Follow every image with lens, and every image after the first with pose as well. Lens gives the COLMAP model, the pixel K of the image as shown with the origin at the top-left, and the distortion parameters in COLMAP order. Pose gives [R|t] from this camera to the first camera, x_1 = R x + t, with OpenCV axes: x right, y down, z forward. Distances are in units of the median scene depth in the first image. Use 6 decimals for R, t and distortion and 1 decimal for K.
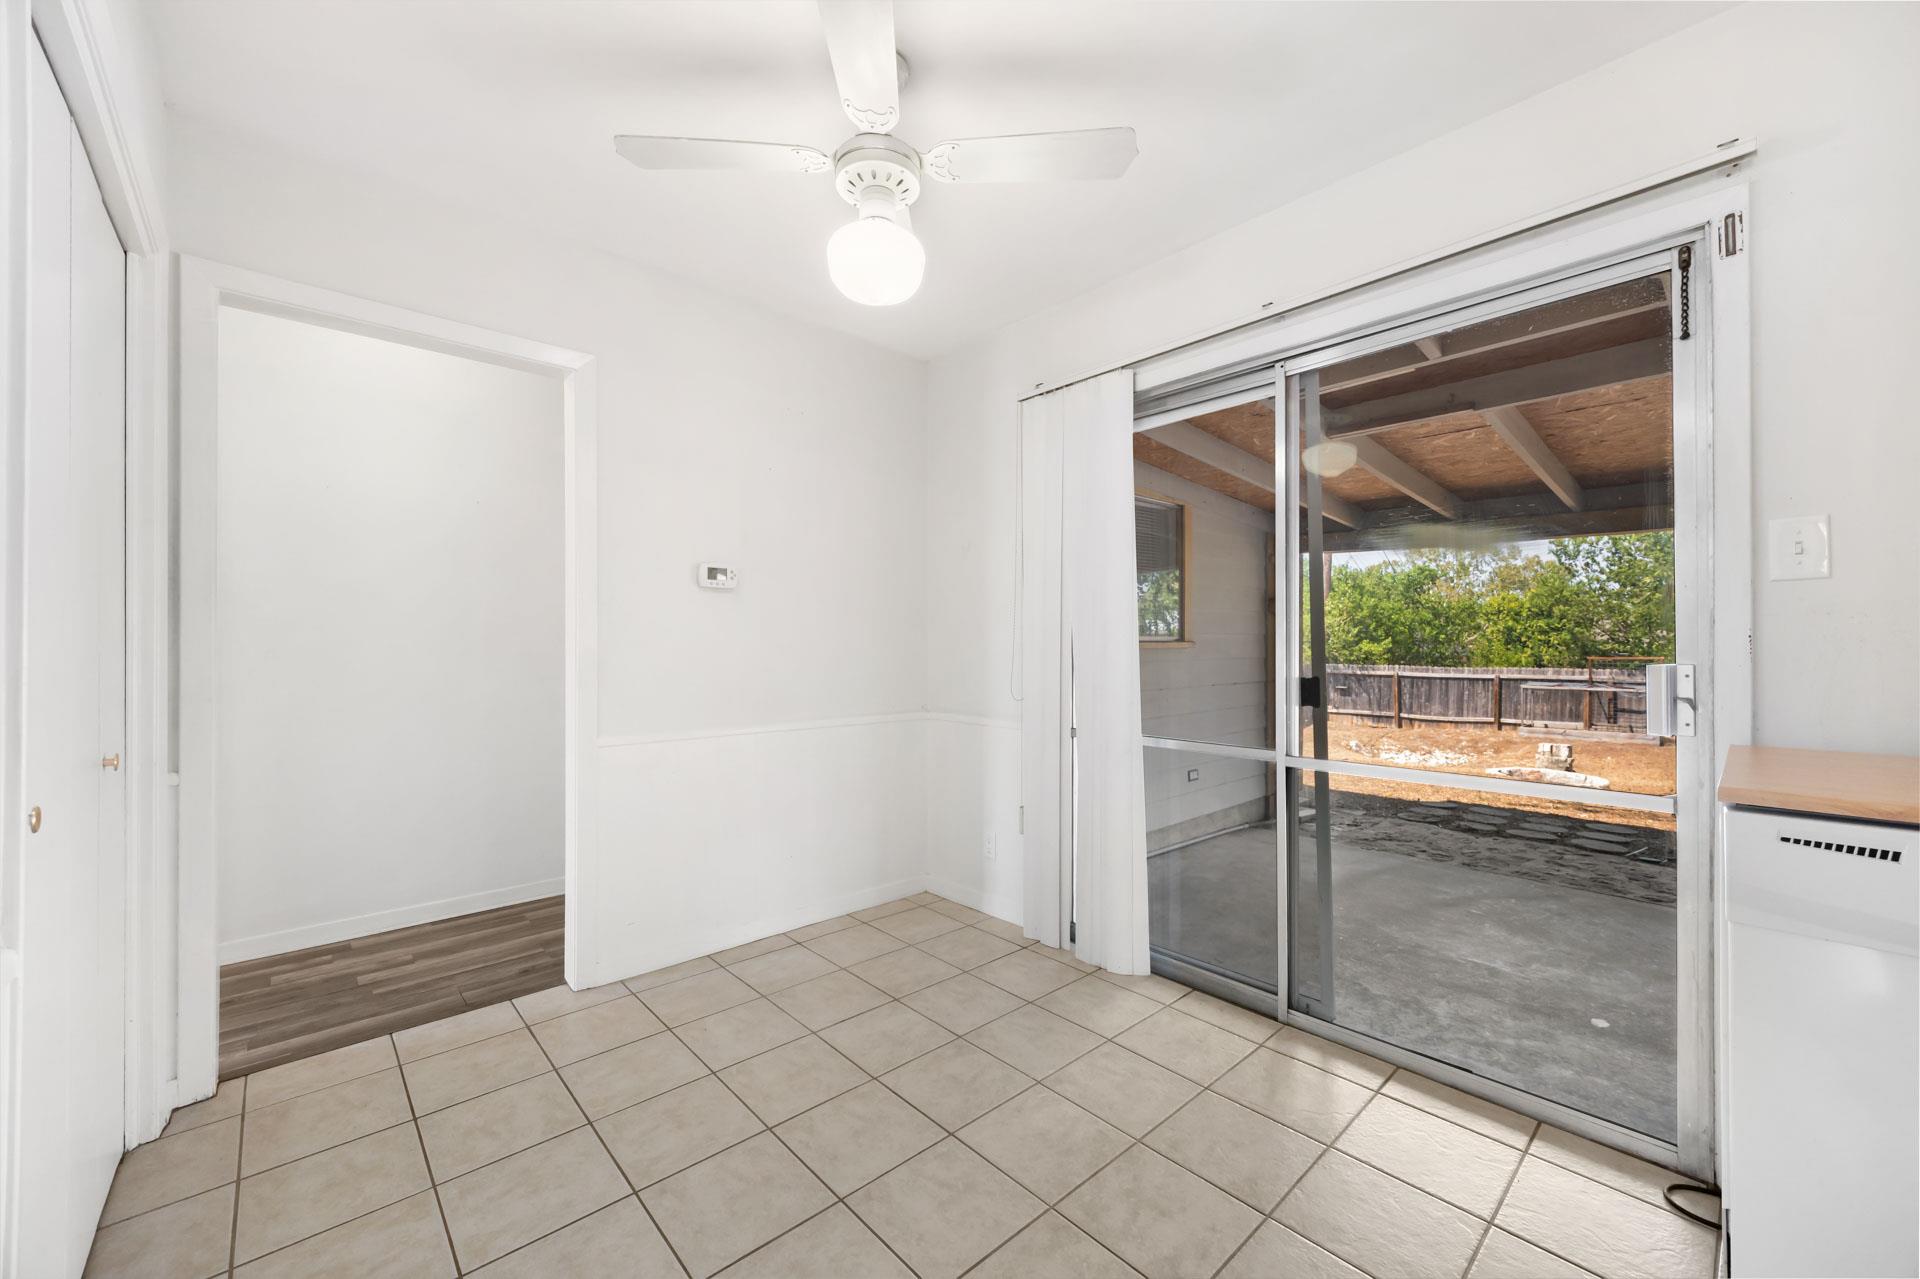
lens RADIAL K [[752.5, 0, 965.7], [0, 752.5, 652.0], [0, 0, 1]] dist [0.003163, -0.000003]
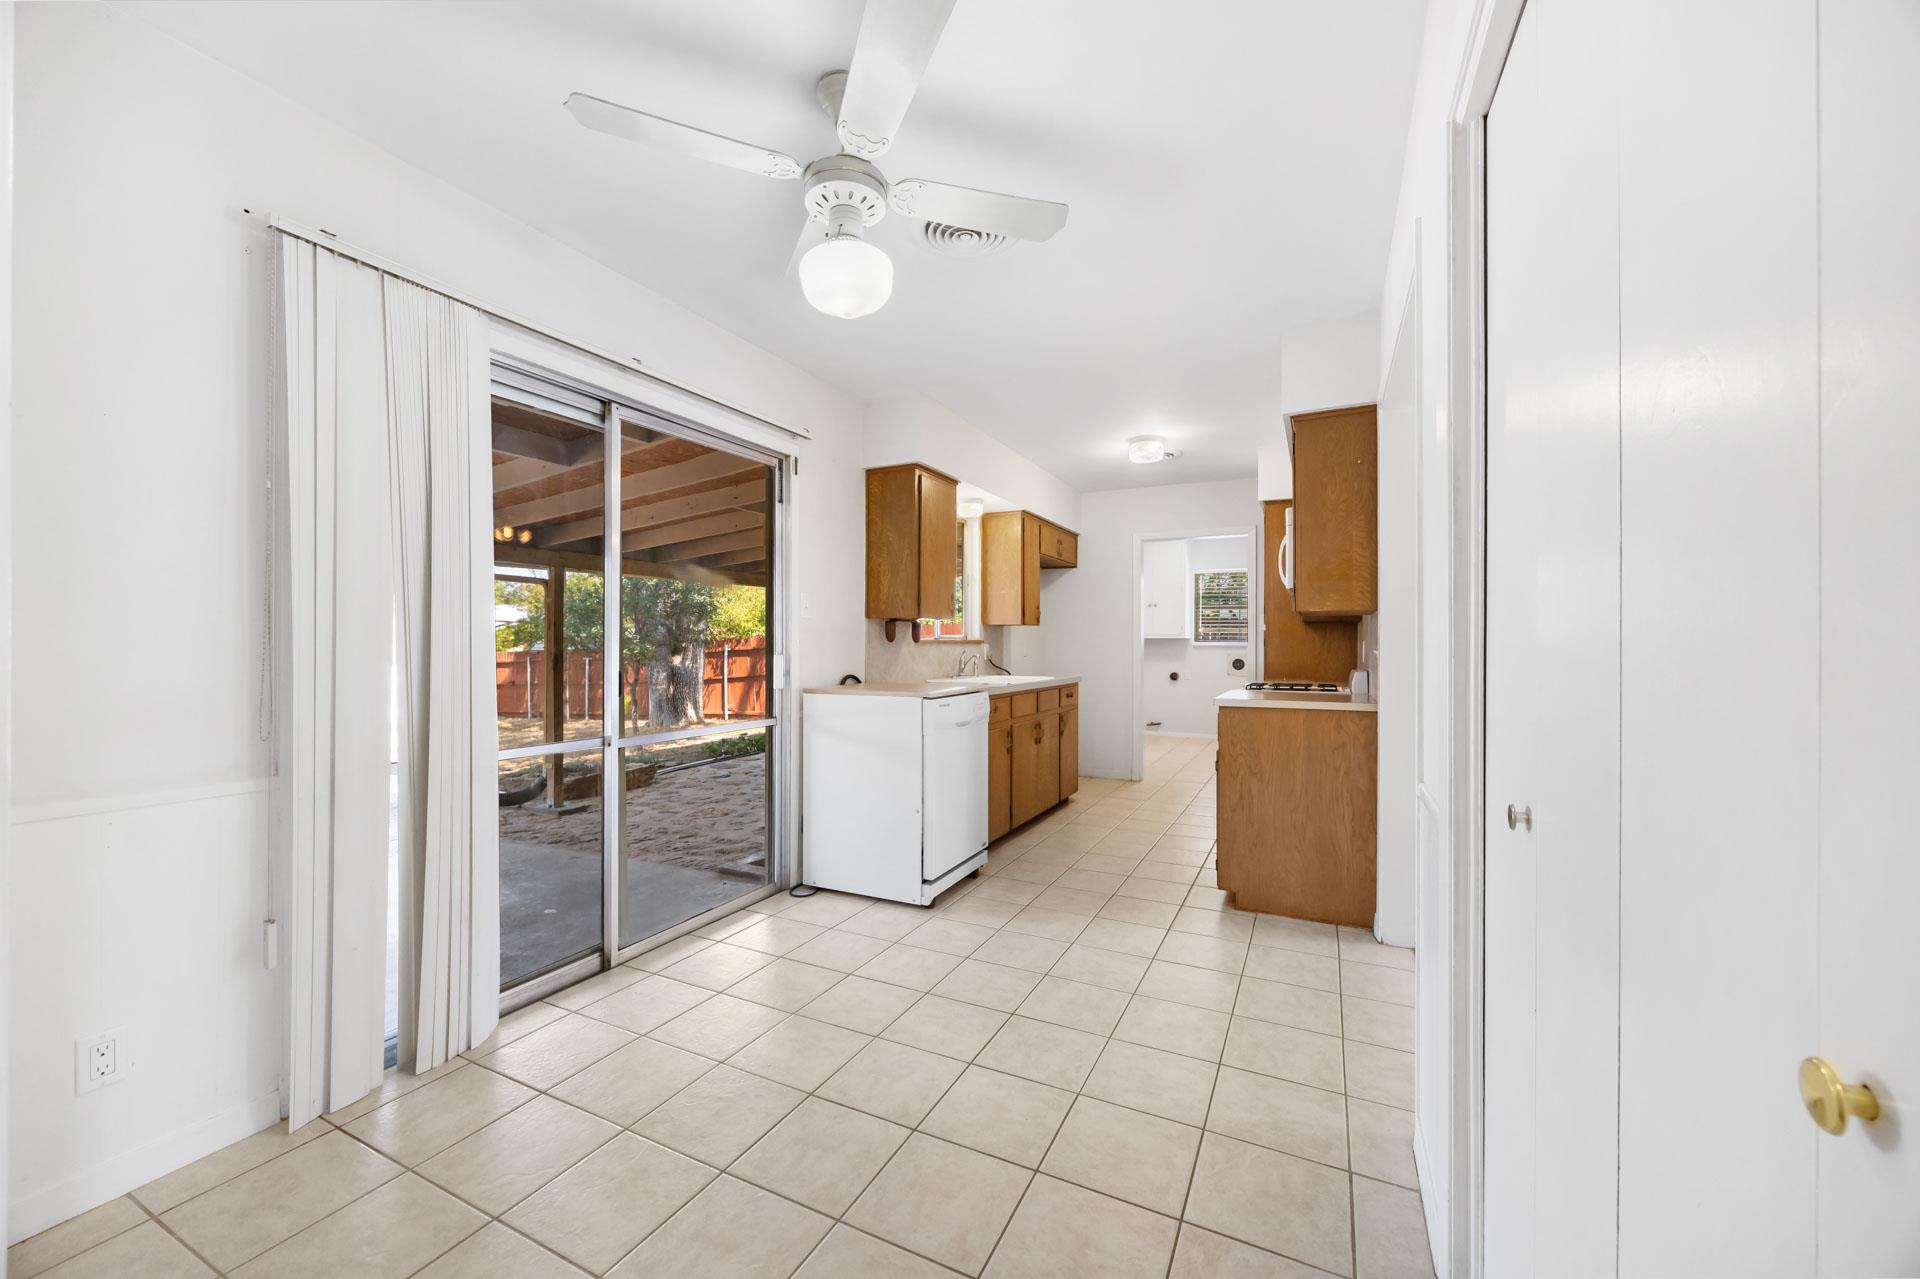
lens RADIAL K [[752.5, 0, 952.0], [0, 752.5, 637.0], [0, 0, 1]] dist [0.003163, -0.000003]
pose [[-0.359017, 0.006432, 0.933309, -1.089476], [0.000013, 0.999976, -0.006886, -0.015919], [-0.933331, -0.002460, -0.359009, 1.173236]]
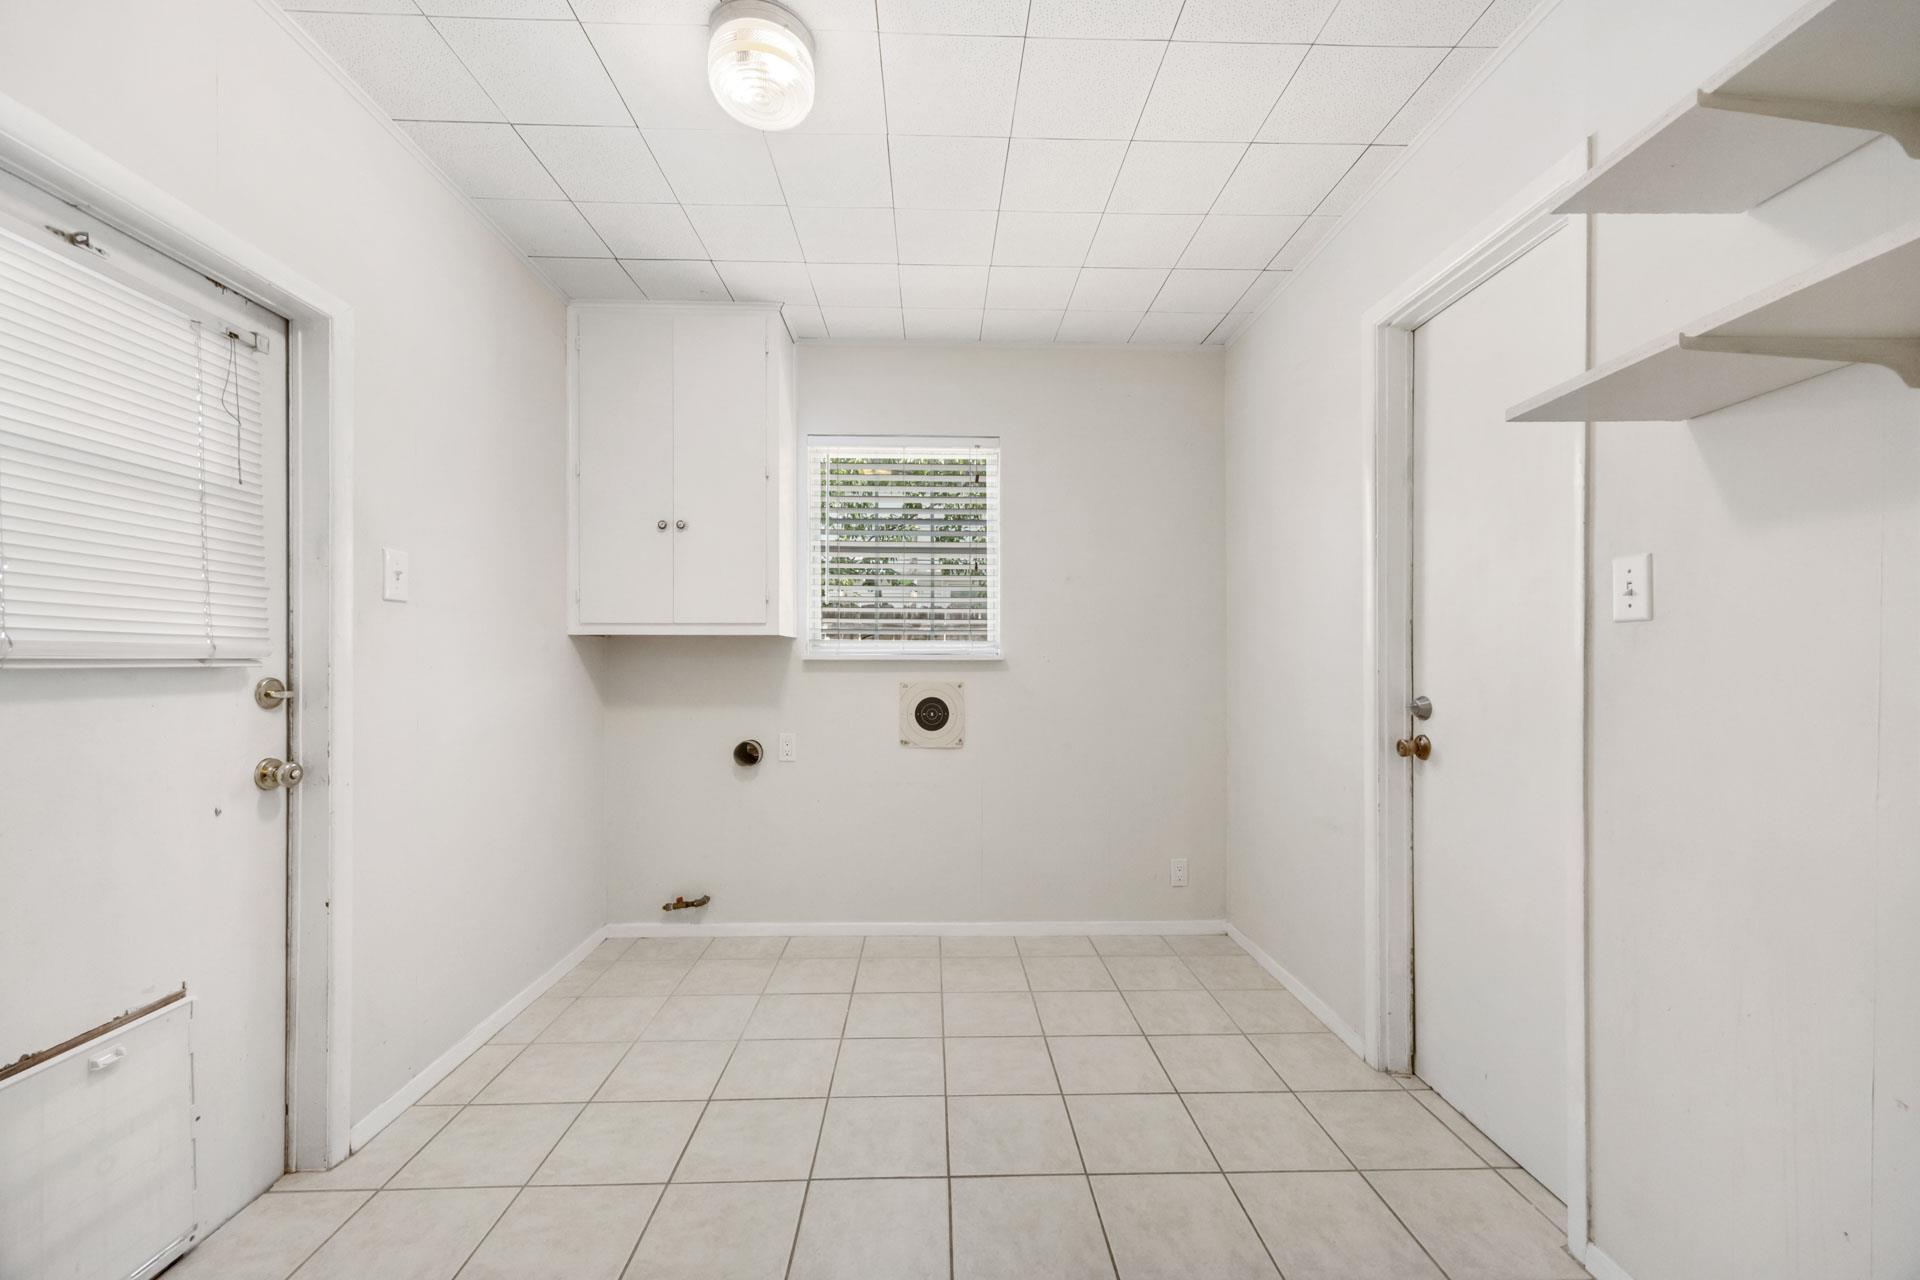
lens RADIAL K [[752.5, 0, 955.8], [0, 752.5, 645.1], [0, 0, 1]] dist [0.003163, -0.000003]
pose [[-0.767064, -0.000641, 0.641570, -1.004183], [-0.002863, 0.999993, -0.002425, -0.016136], [-0.641564, -0.003697, -0.767061, 1.104694]]
